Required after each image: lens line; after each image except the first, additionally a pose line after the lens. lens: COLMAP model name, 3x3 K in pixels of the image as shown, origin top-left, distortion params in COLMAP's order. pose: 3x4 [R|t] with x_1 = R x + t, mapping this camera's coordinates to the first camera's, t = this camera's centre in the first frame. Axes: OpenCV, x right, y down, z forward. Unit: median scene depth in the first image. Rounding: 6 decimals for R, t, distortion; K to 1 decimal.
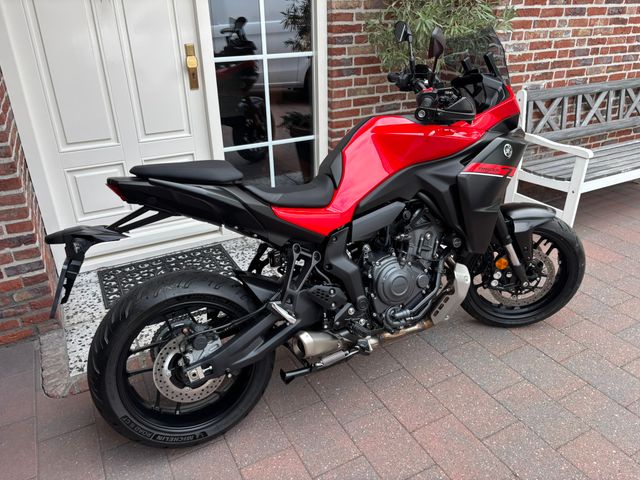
lens RADIAL K [[491.0, 0, 319.7], [0, 491.0, 235.6], [0, 0, 1]] dist [0.031782, -0.050781]
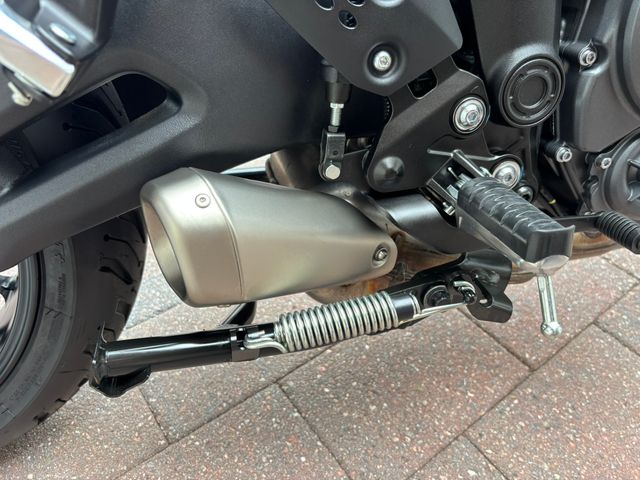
lens RADIAL K [[491.0, 0, 318.8], [0, 491.0, 240.0], [0, 0, 1]] dist [0.031782, -0.050781]
pose [[0.981593, 0.163076, -0.099403, 0.018314], [-0.129774, 0.951393, 0.279305, 0.088182], [0.140119, -0.261264, 0.955044, 0.447127]]
